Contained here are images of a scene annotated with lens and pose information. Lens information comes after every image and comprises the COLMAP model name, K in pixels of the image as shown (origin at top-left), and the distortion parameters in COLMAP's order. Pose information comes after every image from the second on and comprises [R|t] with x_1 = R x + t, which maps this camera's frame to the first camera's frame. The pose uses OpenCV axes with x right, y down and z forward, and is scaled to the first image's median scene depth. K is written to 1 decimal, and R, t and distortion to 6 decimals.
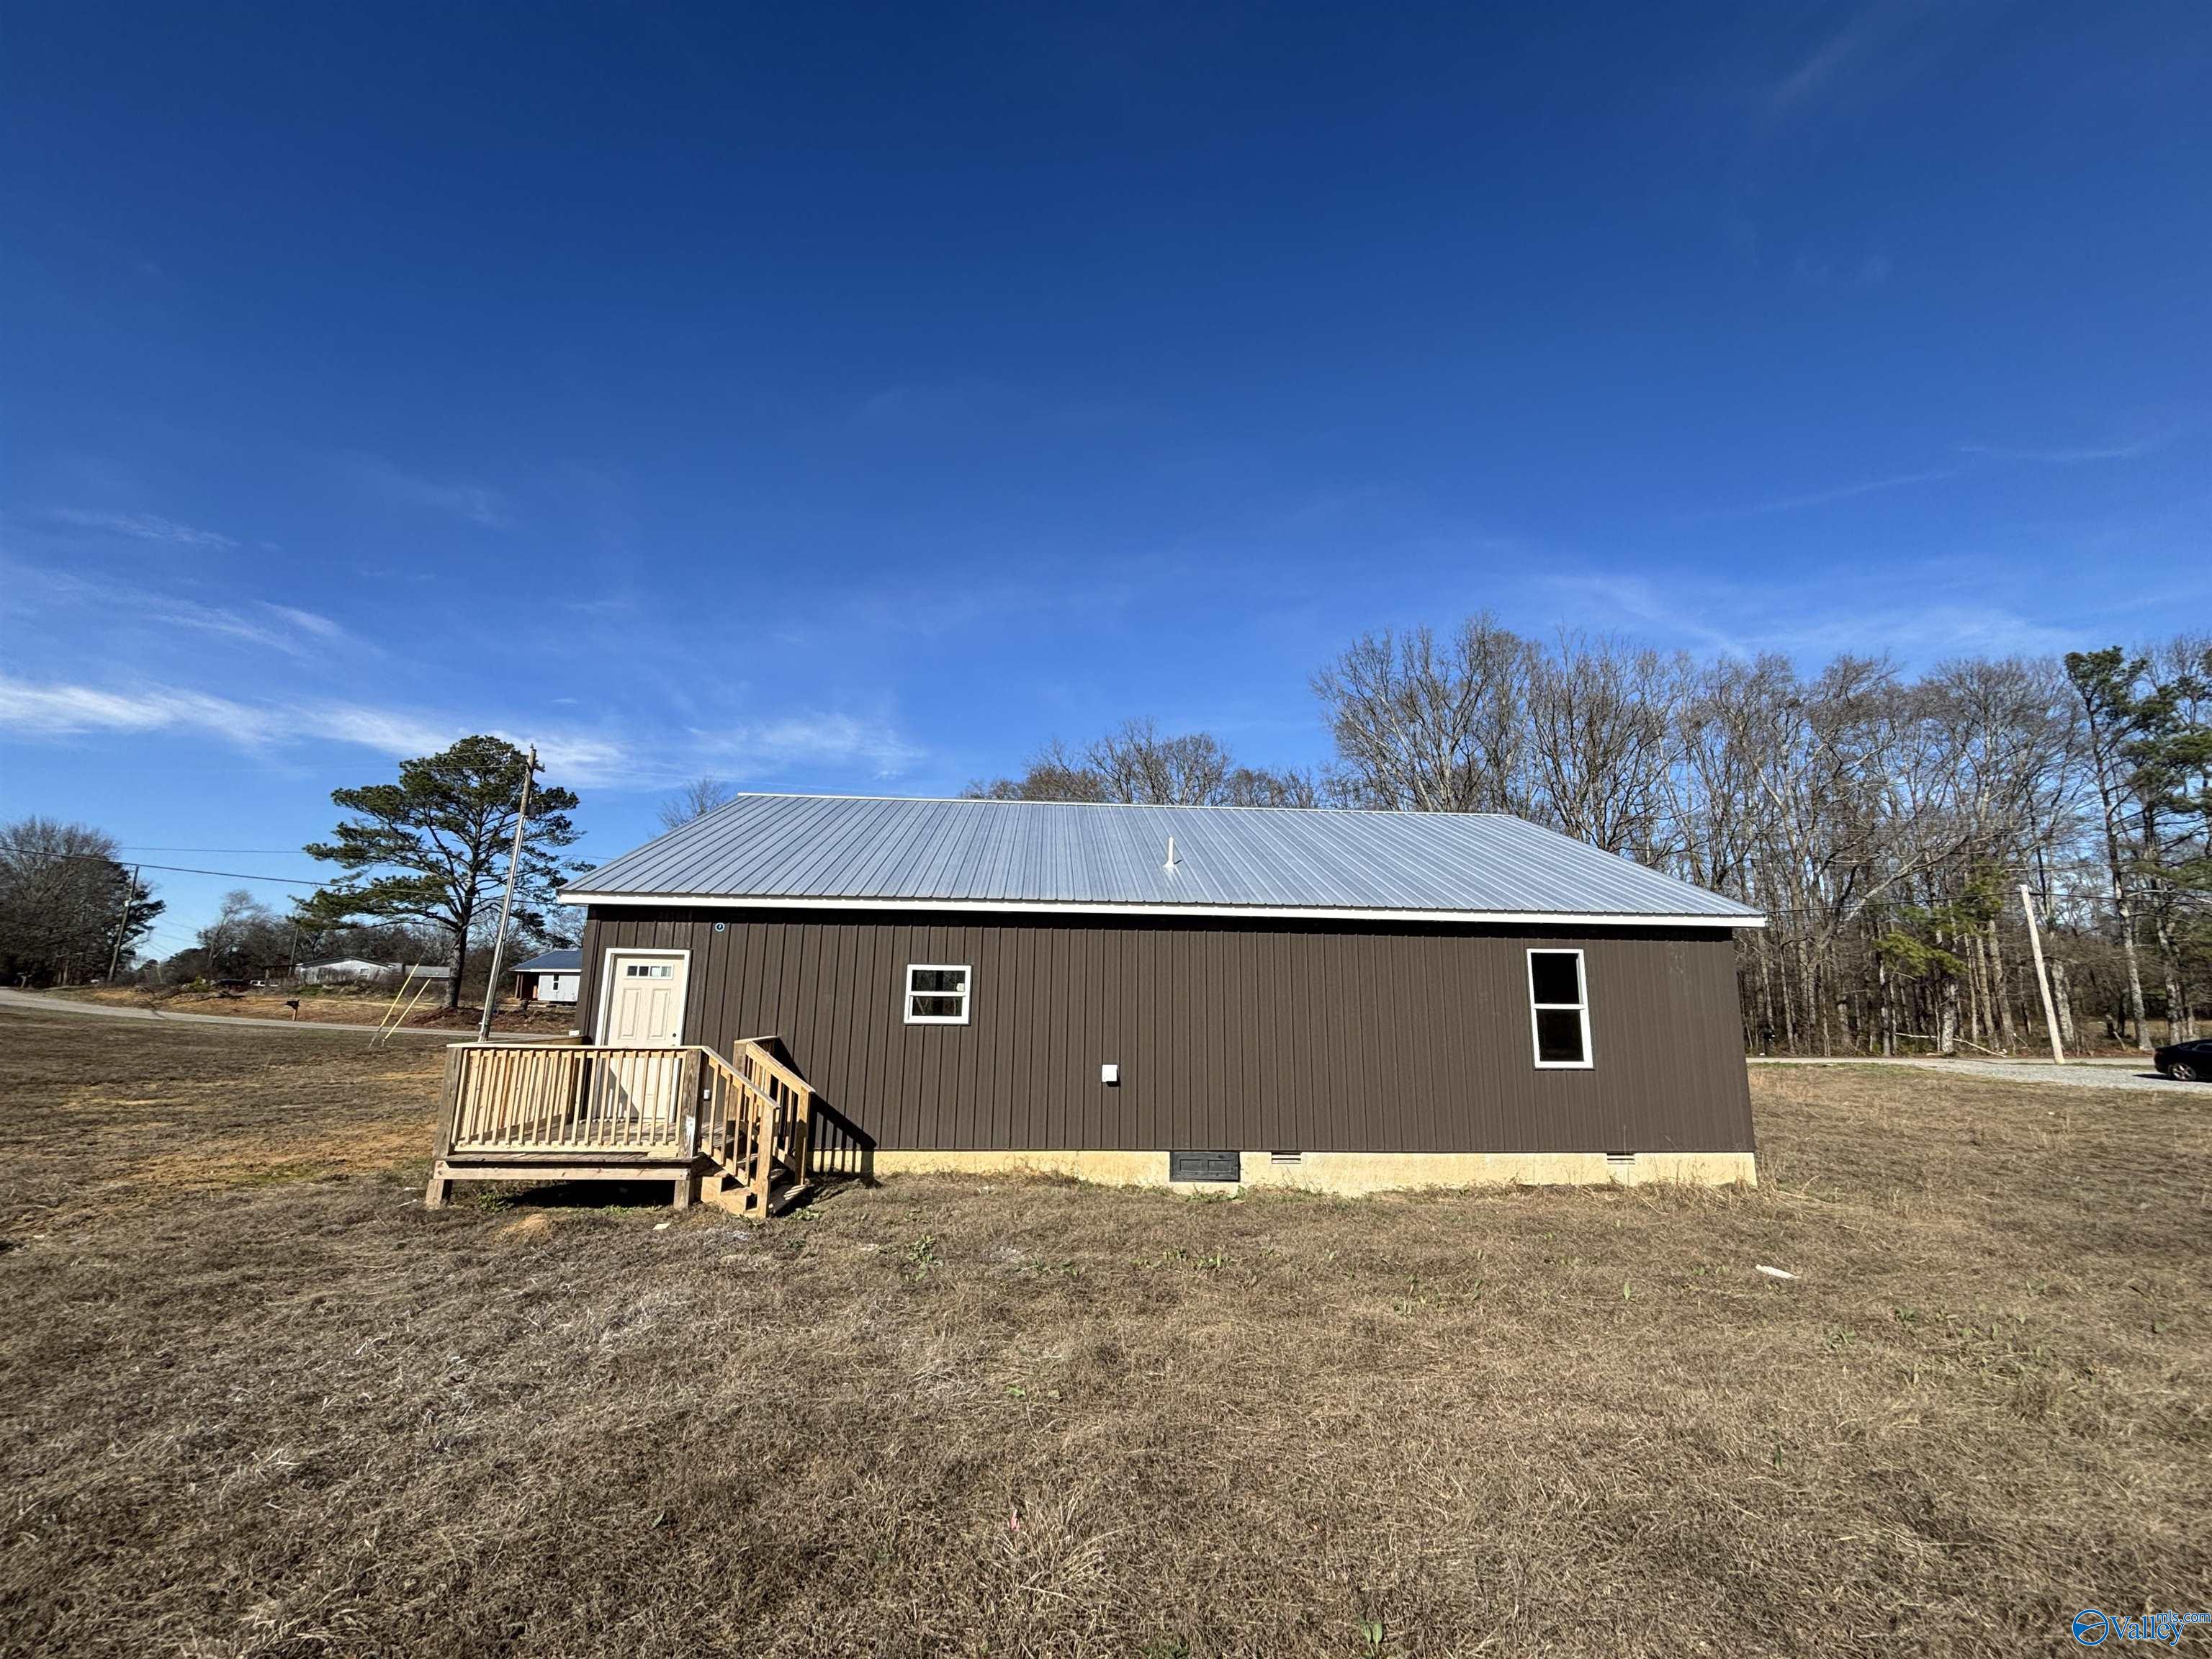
lens RADIAL K [[893.1, 0, 1103.6], [0, 893.1, 819.4], [0, 0, 1]] dist [-0.001379, 0.000151]
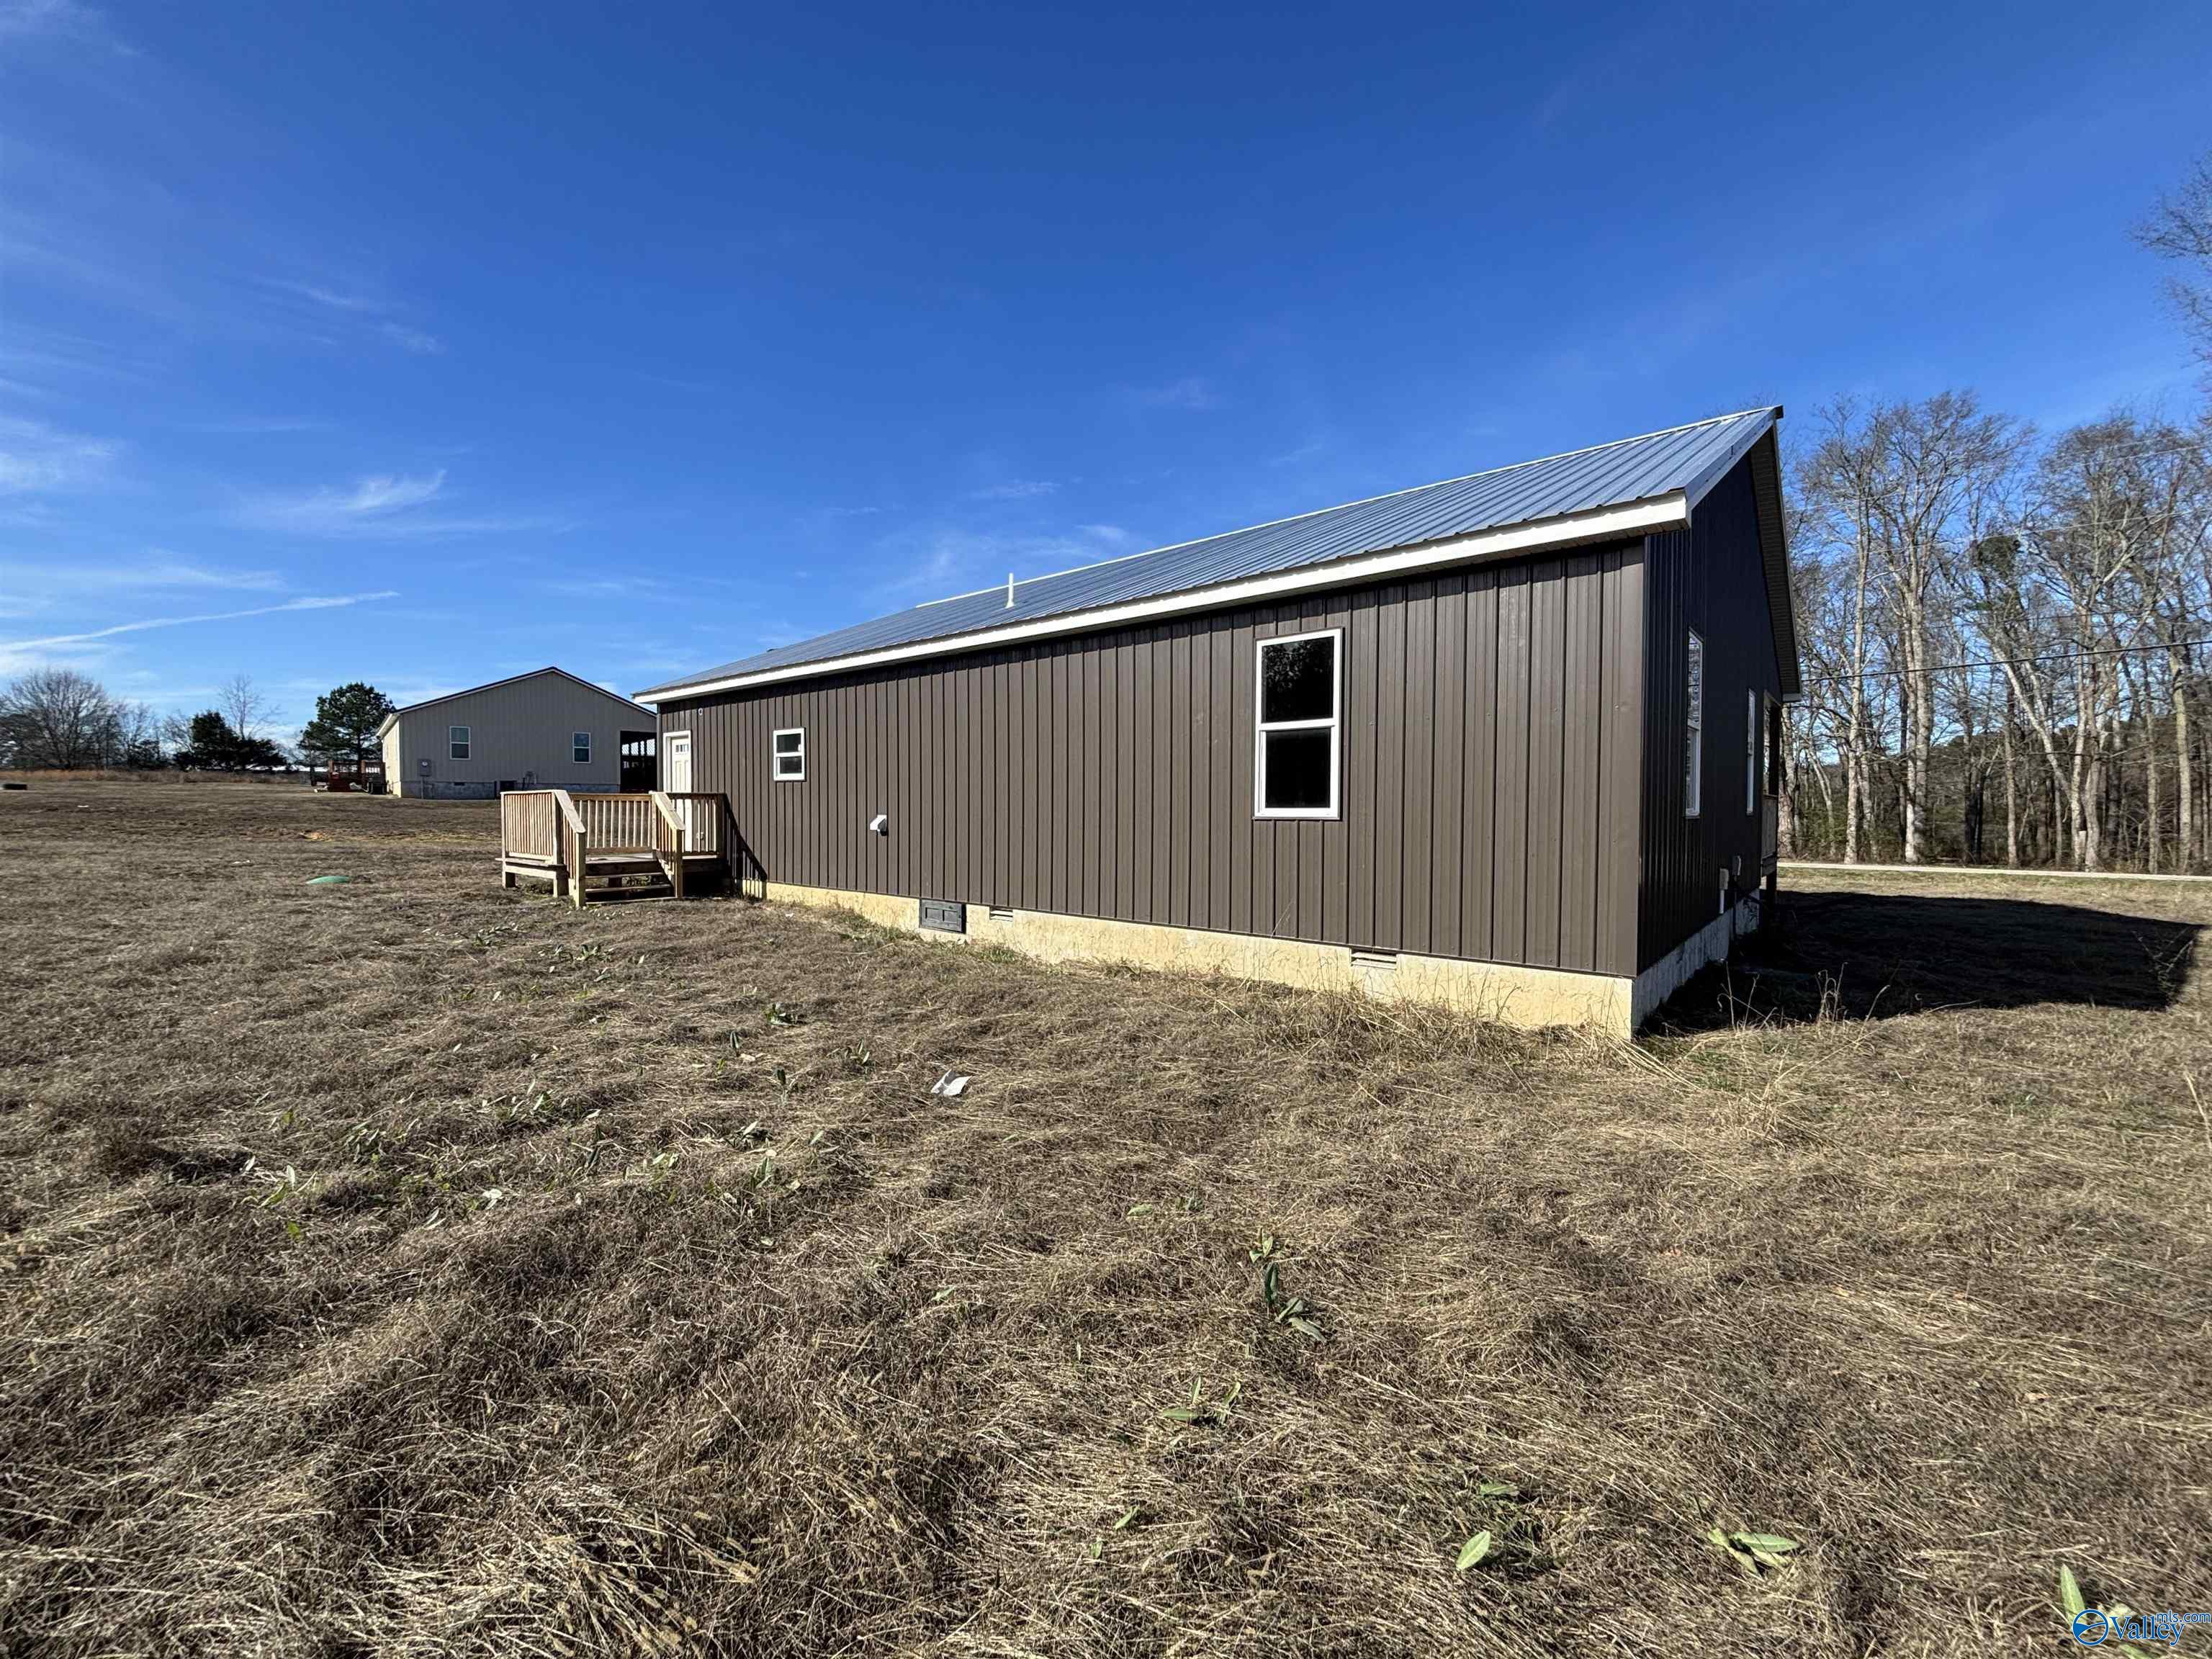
lens RADIAL K [[893.1, 0, 1103.6], [0, 893.1, 837.9], [0, 0, 1]] dist [-0.001379, 0.000151]
pose [[0.709727, 0.011241, -0.704387, 0.882943], [0.141914, 0.977094, 0.158583, 0.170941], [0.690035, -0.212513, 0.691874, 0.451757]]
